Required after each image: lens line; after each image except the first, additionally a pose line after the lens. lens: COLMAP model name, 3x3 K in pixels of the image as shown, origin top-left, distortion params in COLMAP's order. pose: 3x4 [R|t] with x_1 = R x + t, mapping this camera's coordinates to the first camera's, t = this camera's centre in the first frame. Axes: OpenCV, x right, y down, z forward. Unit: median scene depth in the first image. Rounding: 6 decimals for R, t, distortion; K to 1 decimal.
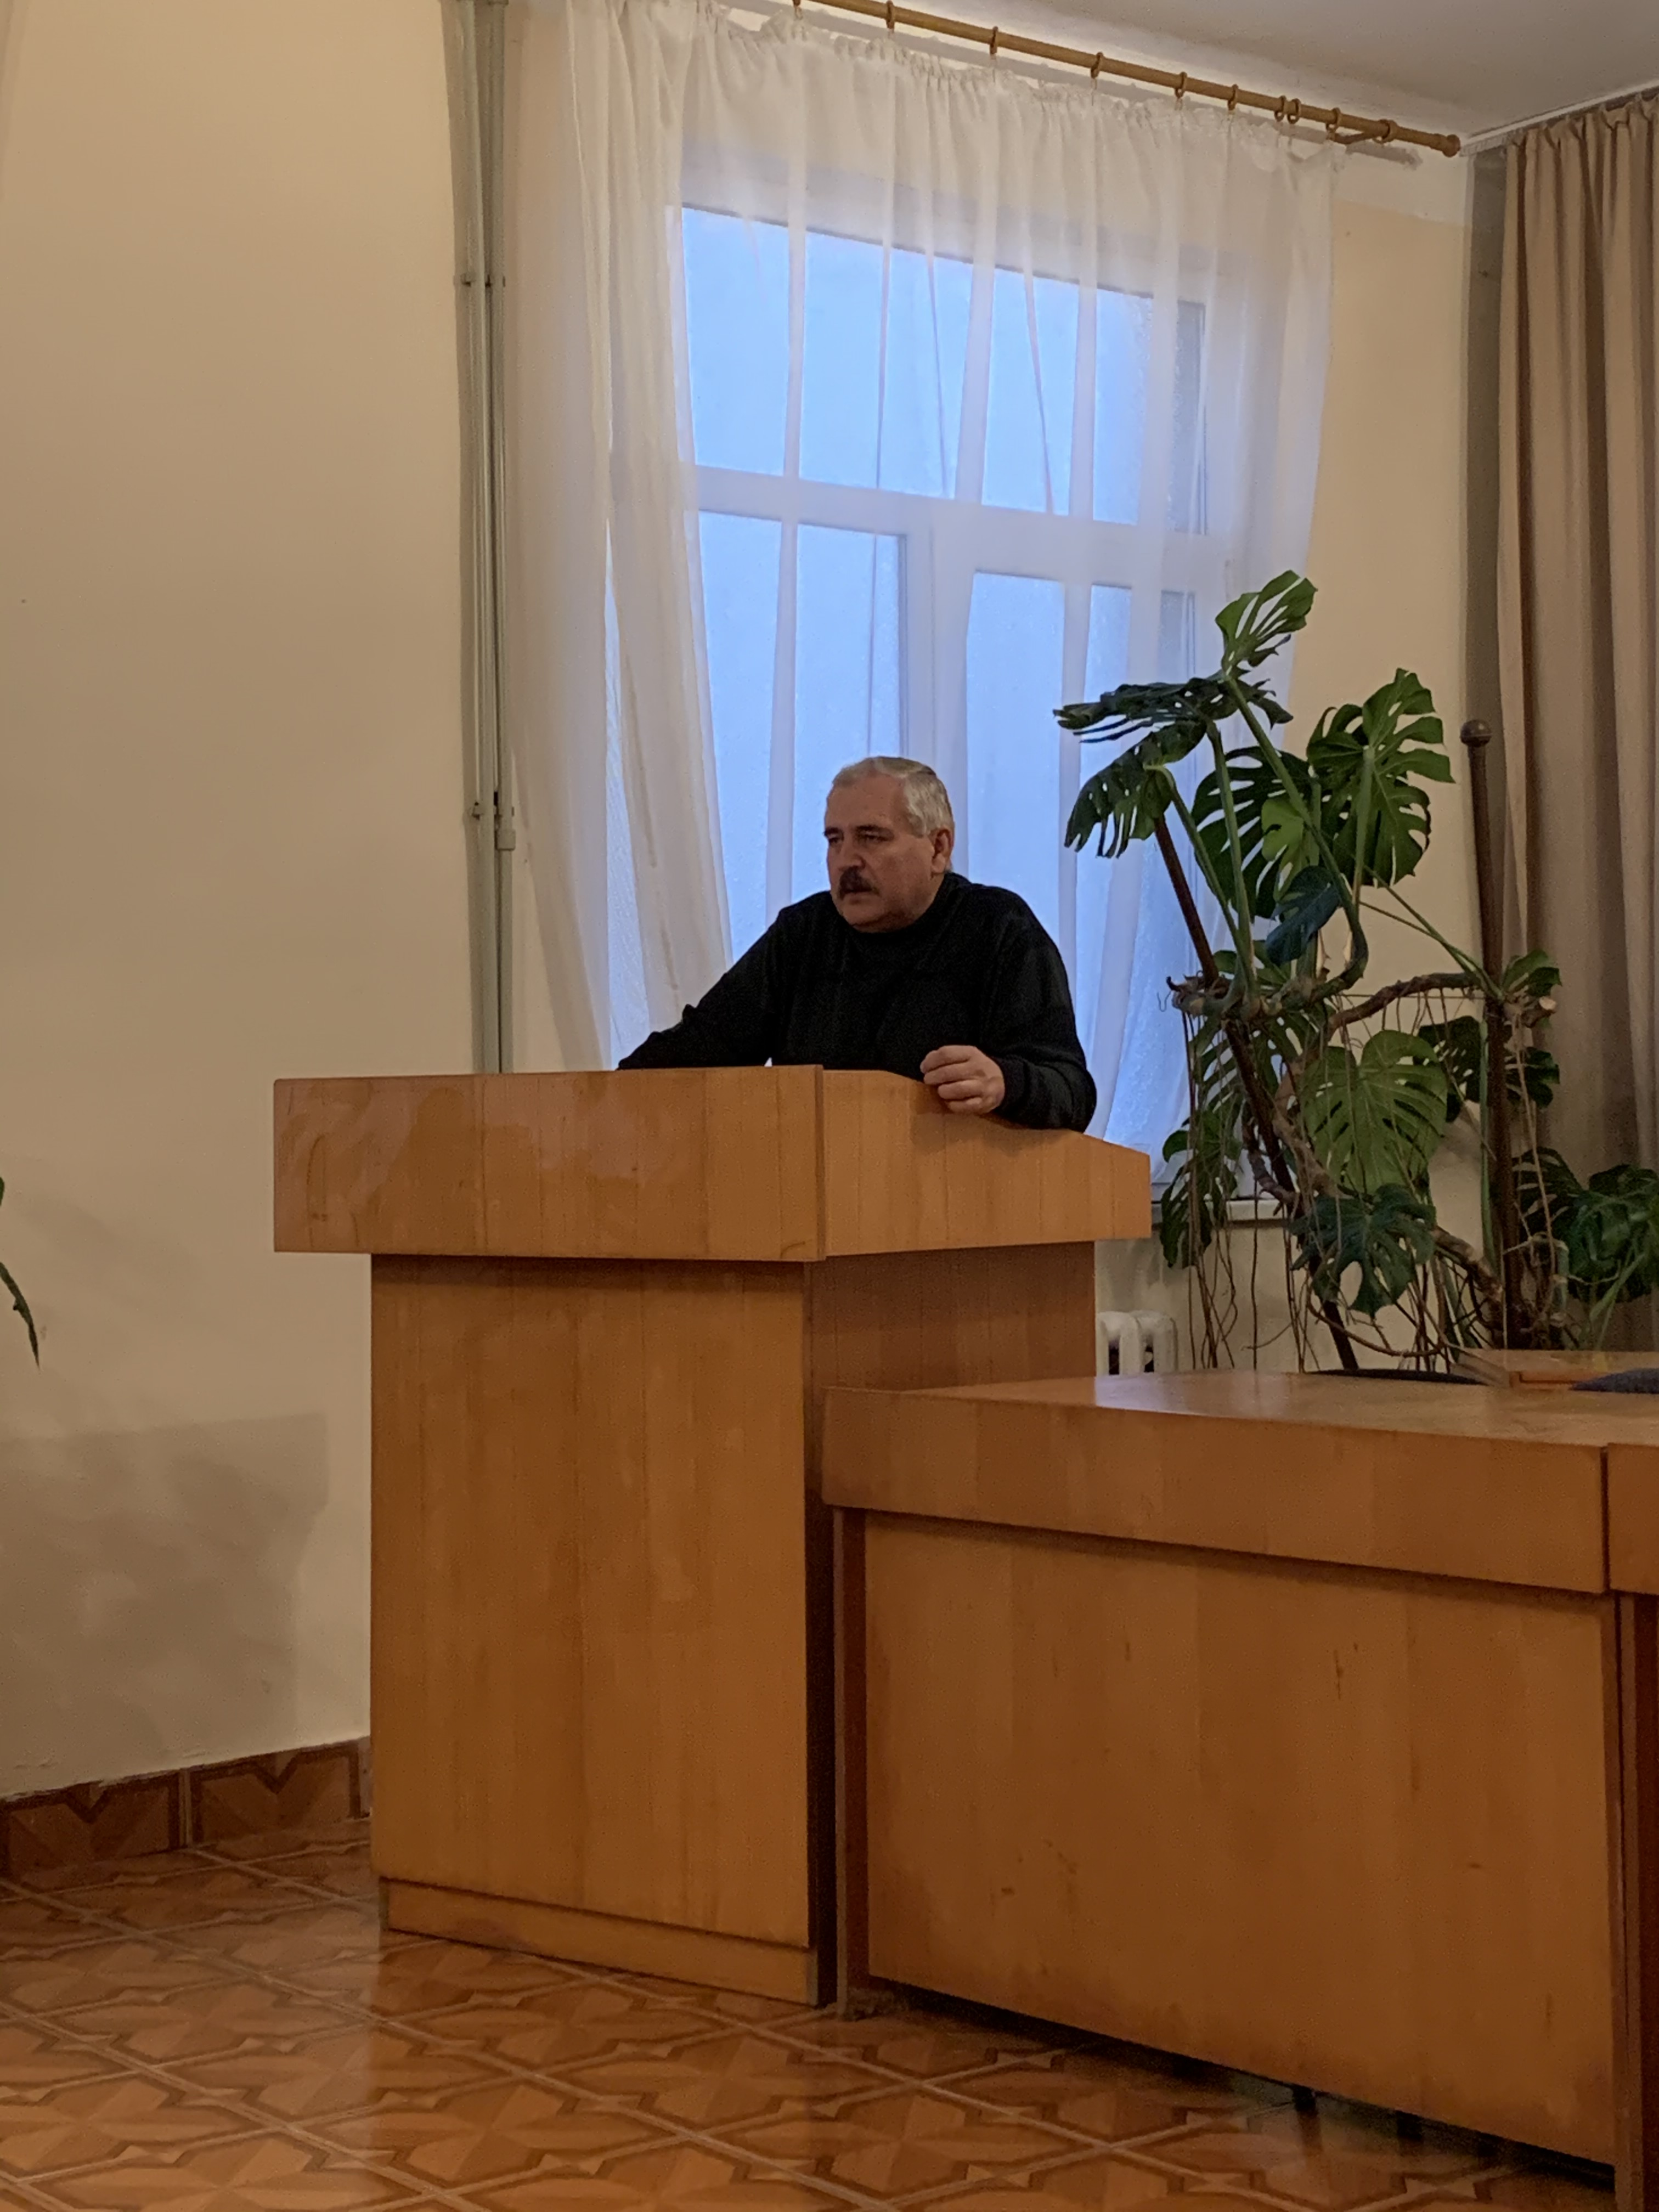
lens RADIAL K [[3401.9, 0, 838.2], [0, 3401.9, 1110.4], [0, 0, 1]] dist [0.057564, 0.000000]
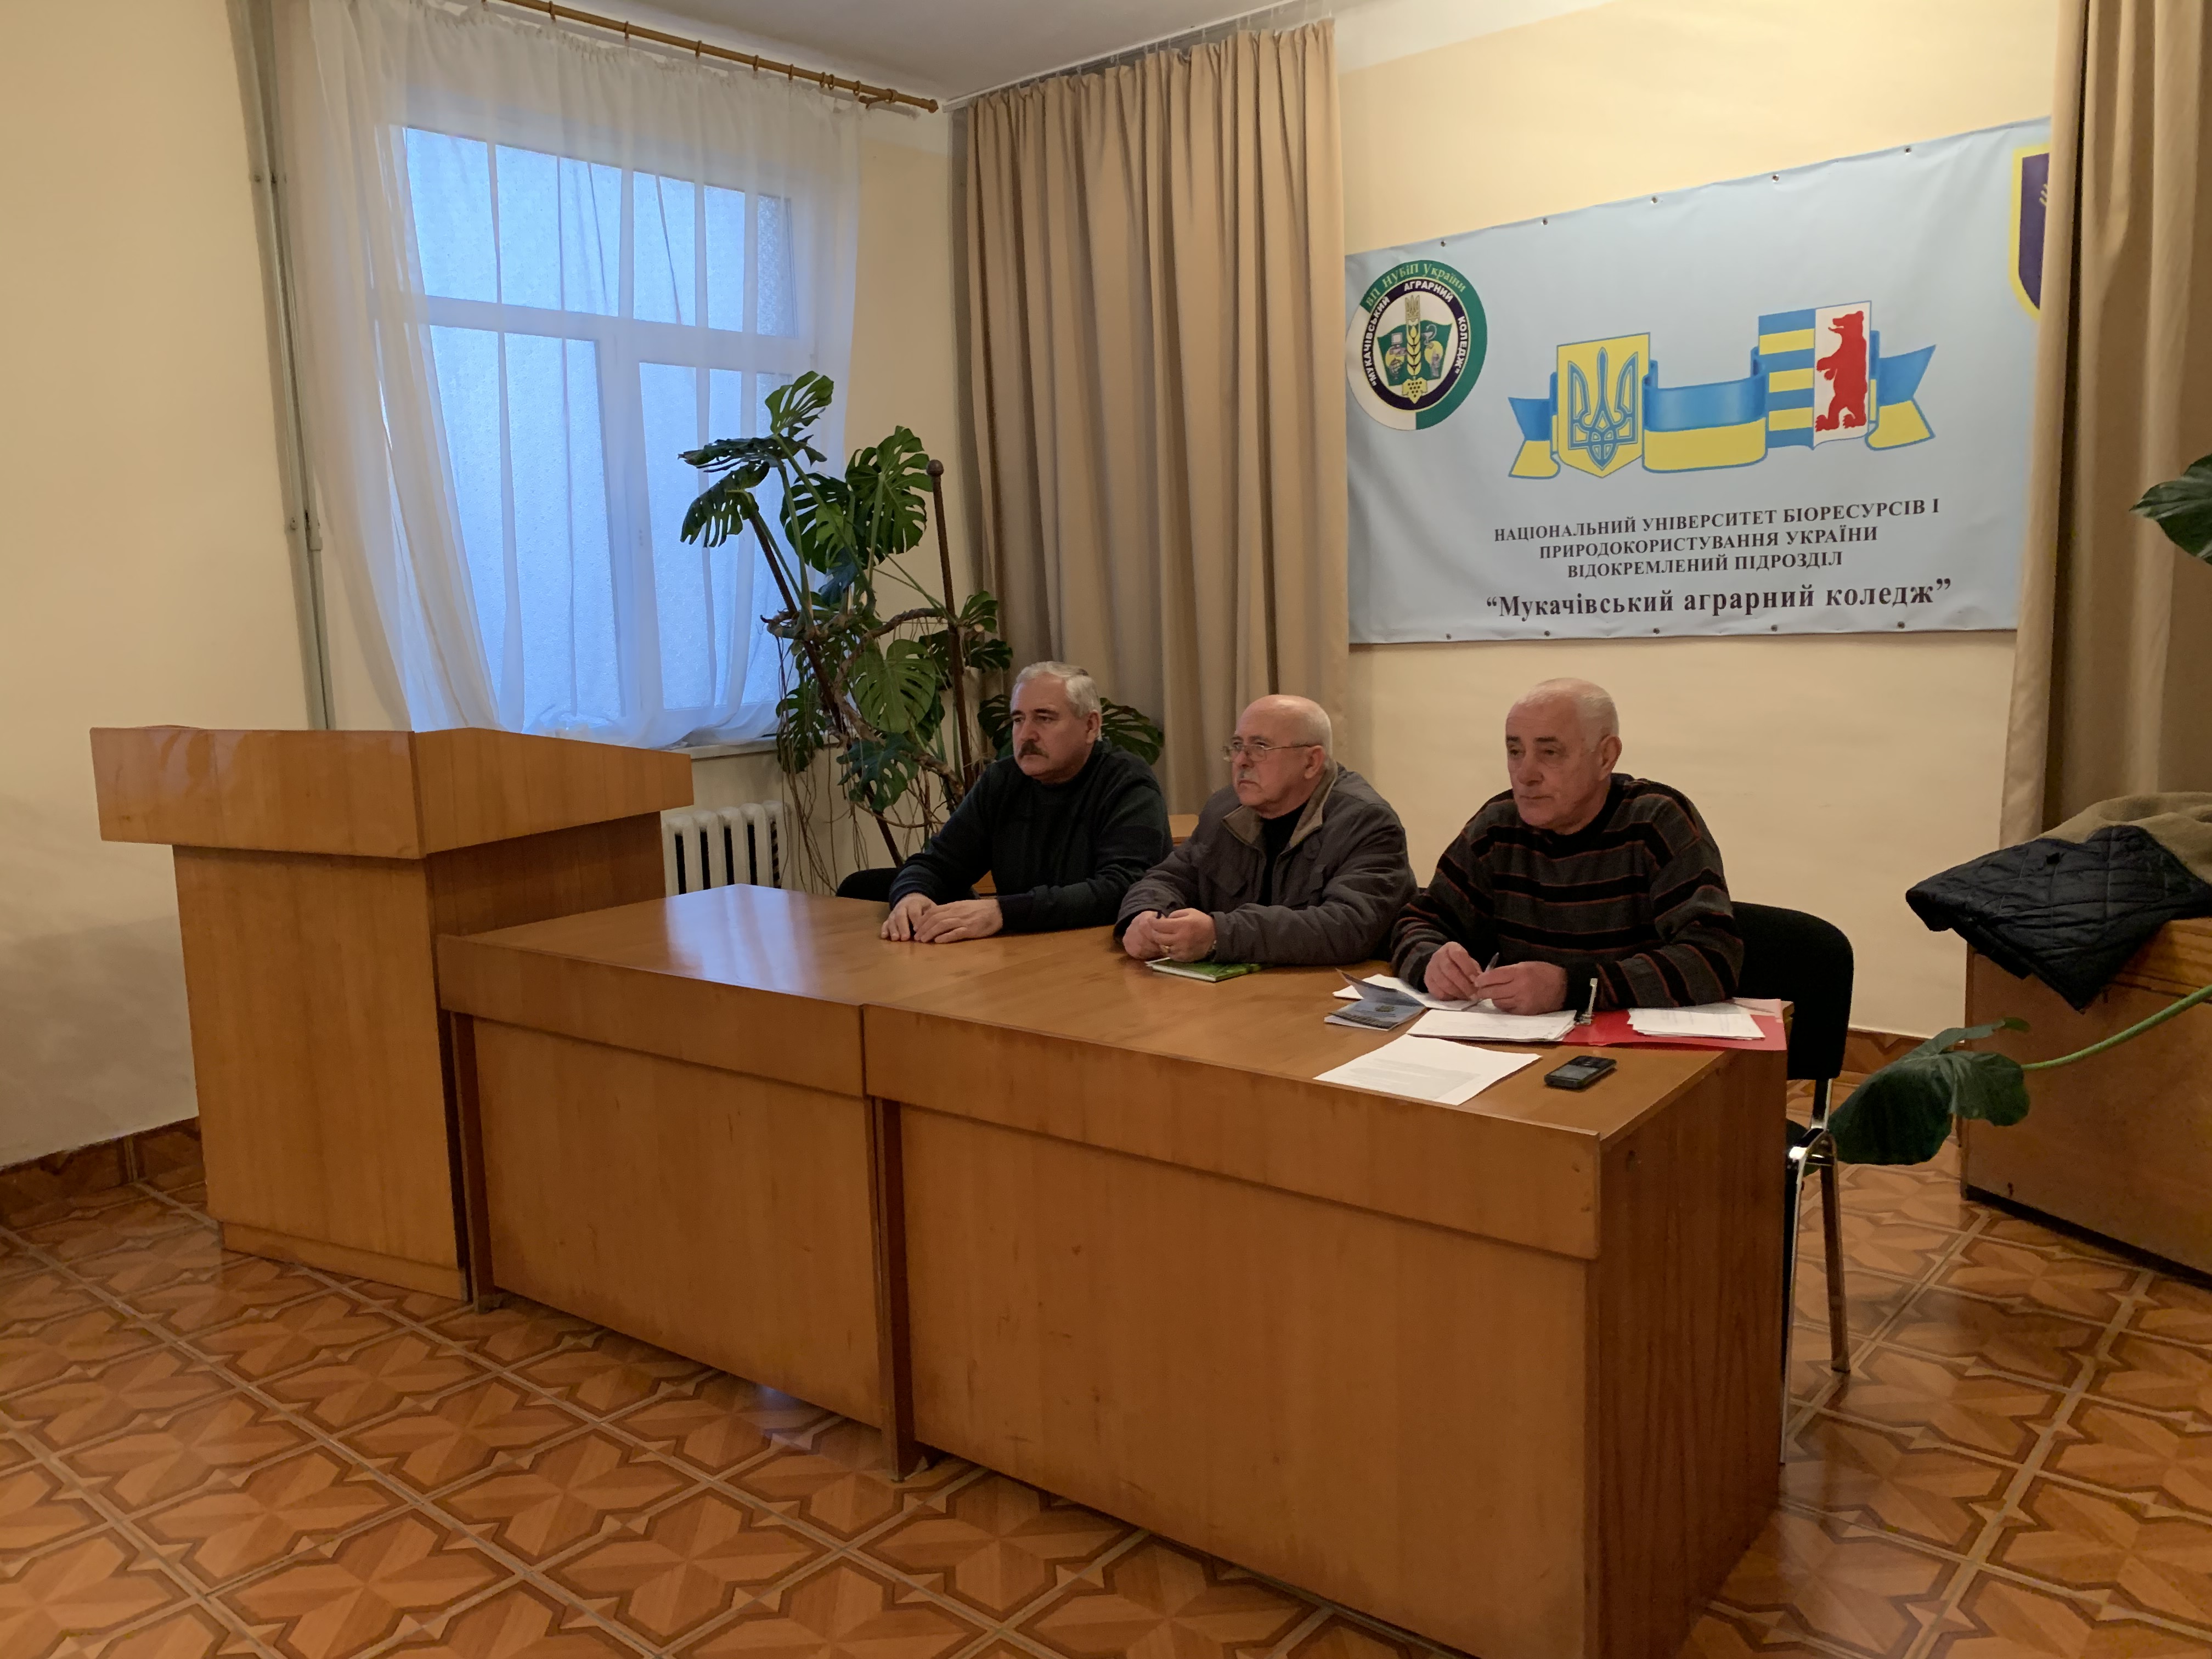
lens RADIAL K [[1681.6, 0, 1091.0], [0, 1681.6, 830.9], [0, 0, 1]] dist [-0.005038, 0.001713]
pose [[0.985235, -0.040611, 0.166320, 0.115244], [0.017042, 0.989898, 0.140753, -0.047602], [-0.170356, -0.135840, 0.975974, 0.142158]]
